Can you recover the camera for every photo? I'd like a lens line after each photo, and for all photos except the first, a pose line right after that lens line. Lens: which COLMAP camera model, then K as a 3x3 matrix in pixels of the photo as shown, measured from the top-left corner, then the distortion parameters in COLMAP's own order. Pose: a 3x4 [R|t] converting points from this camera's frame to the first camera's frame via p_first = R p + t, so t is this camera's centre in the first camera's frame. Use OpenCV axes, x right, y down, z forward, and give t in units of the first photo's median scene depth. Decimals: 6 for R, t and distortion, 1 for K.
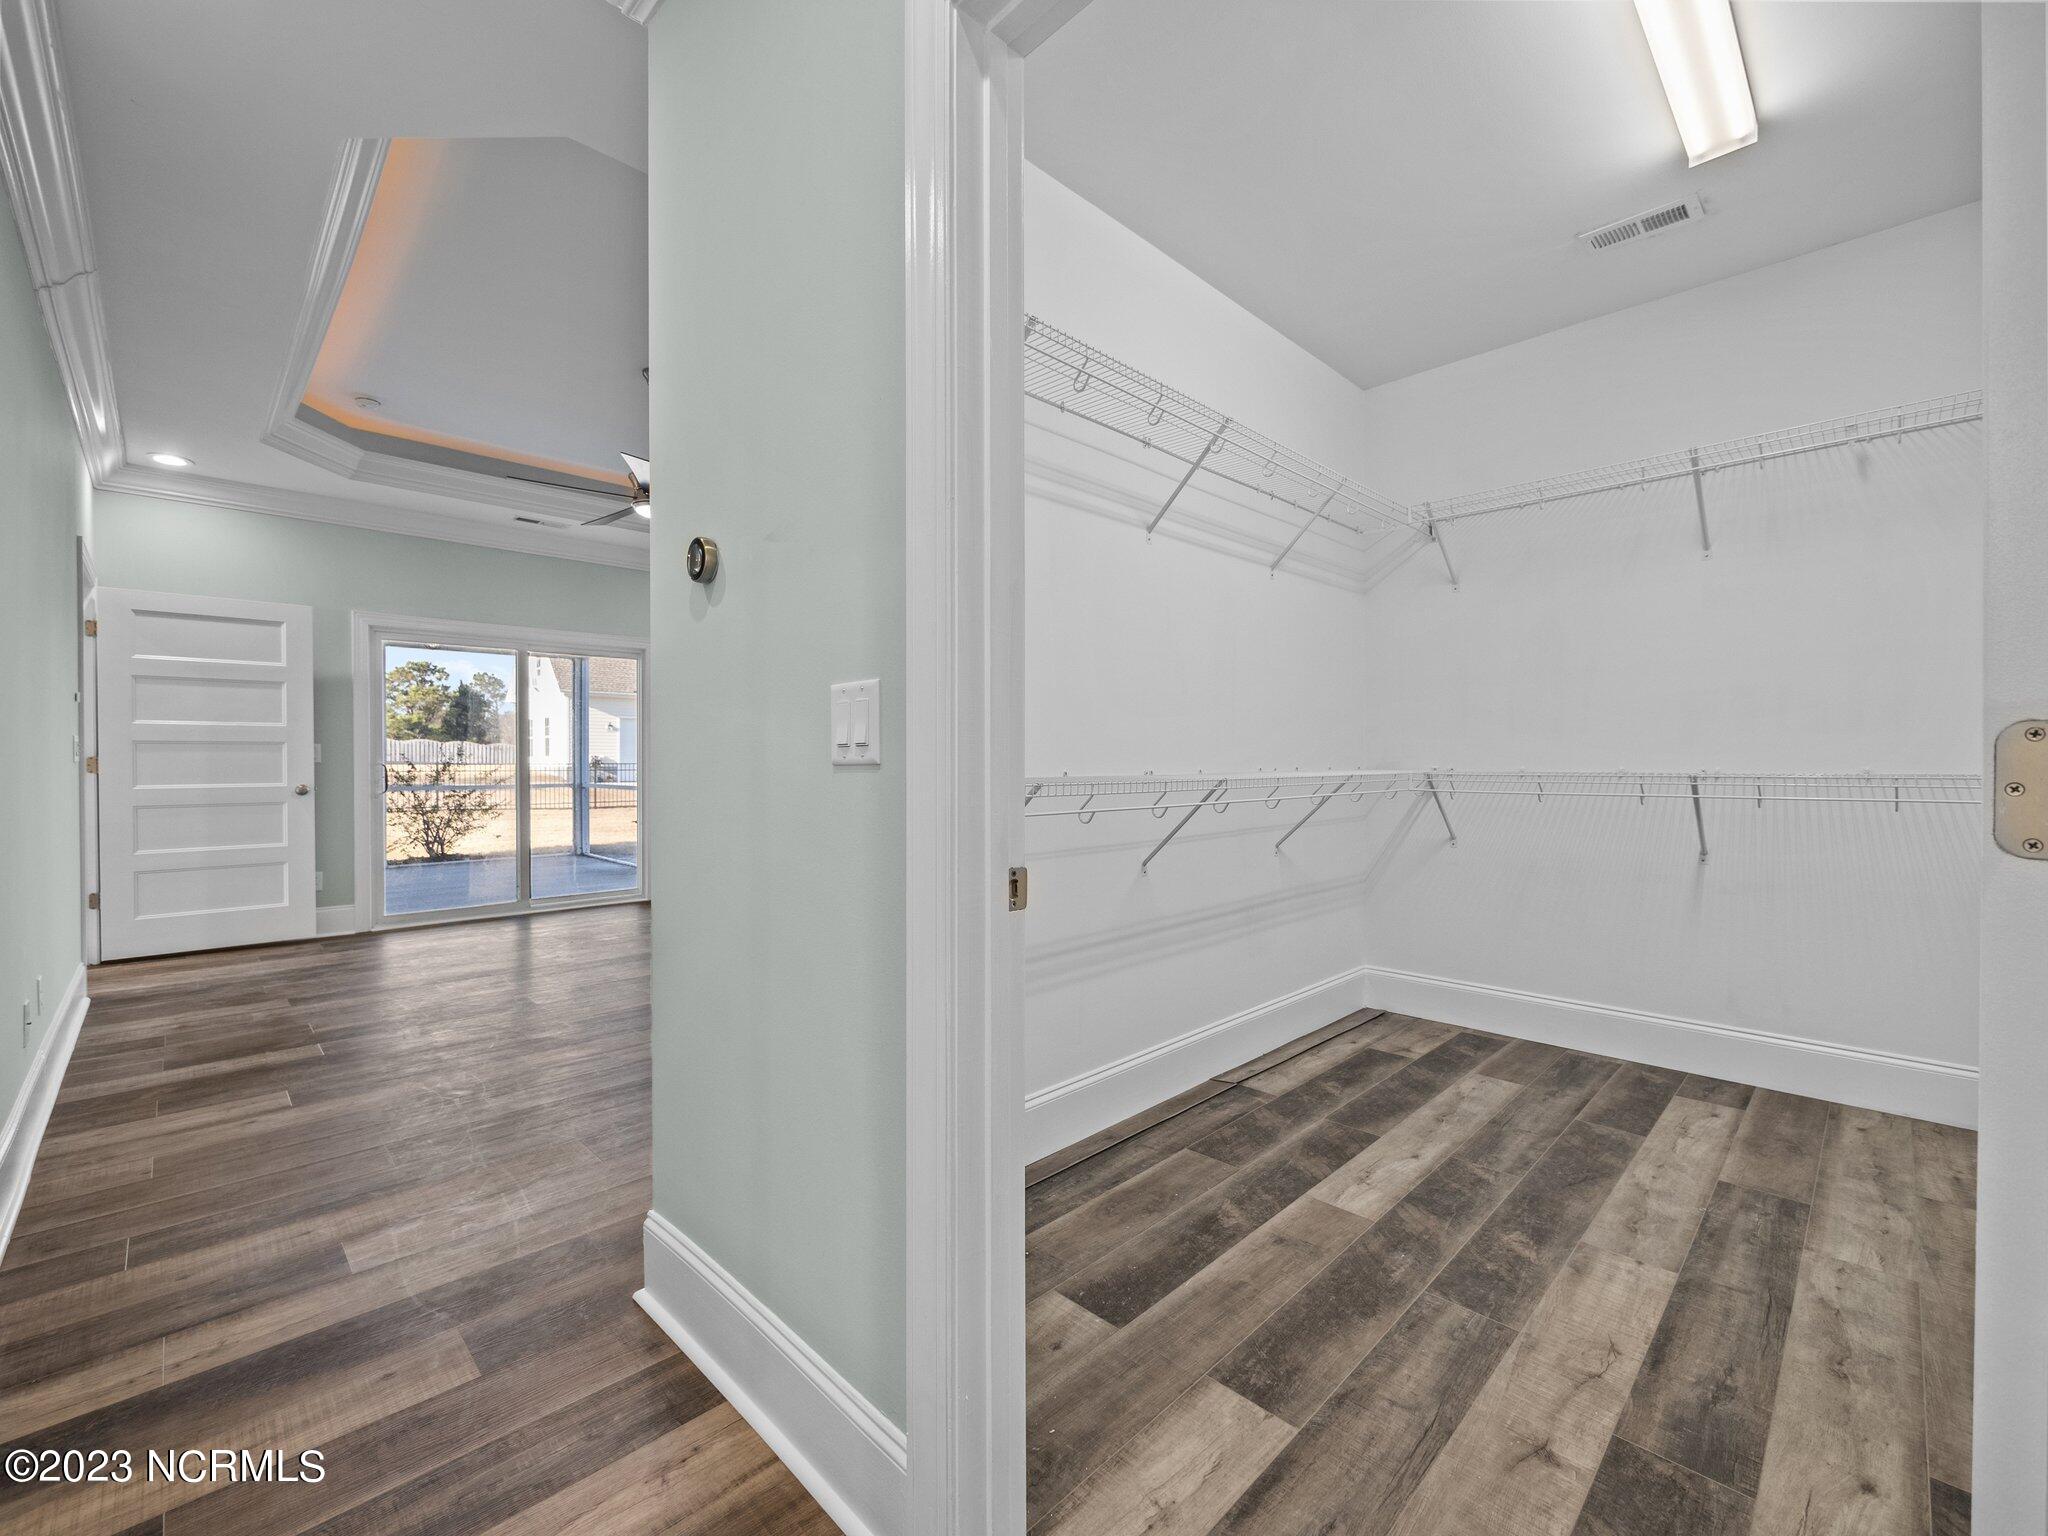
lens RADIAL K [[866.5, 0, 1015.7], [0, 866.5, 778.1], [0, 0, 1]] dist [-0.003835, -0.000528]
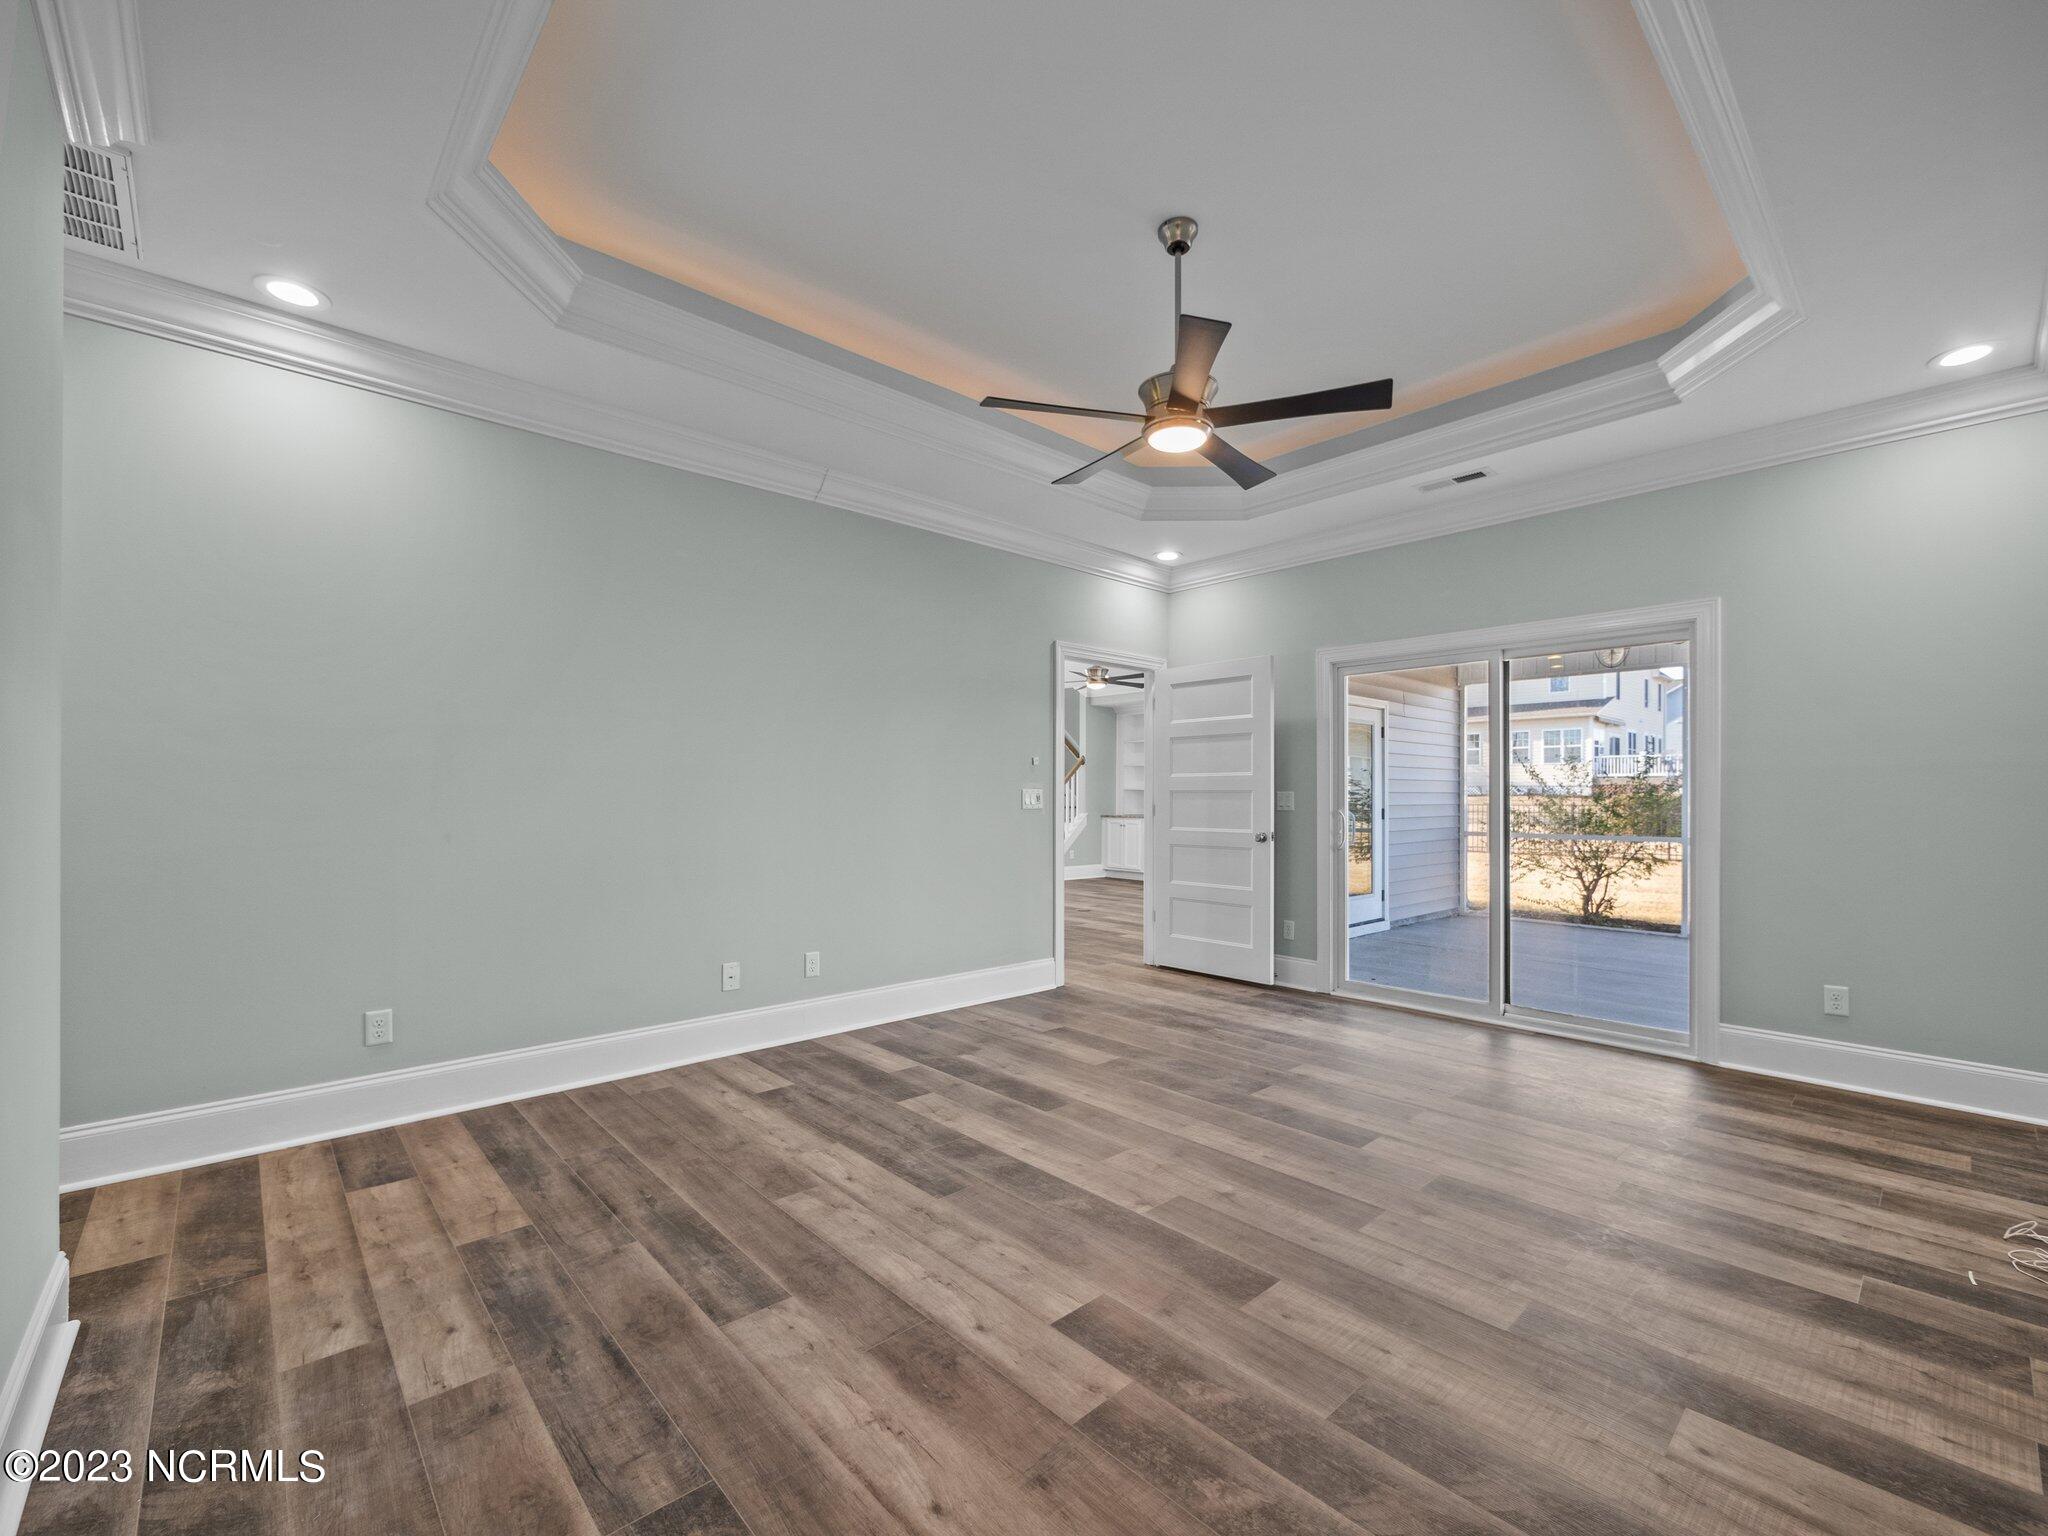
lens RADIAL K [[872.0, 0, 1027.0], [0, 872.0, 821.7], [0, 0, 1]] dist [-0.000142, -0.000168]
pose [[-0.026588, 0.035832, -0.999004, 0.383492], [-0.019339, 0.999152, 0.036352, -0.066380], [0.999459, 0.020286, -0.025872, 1.355648]]
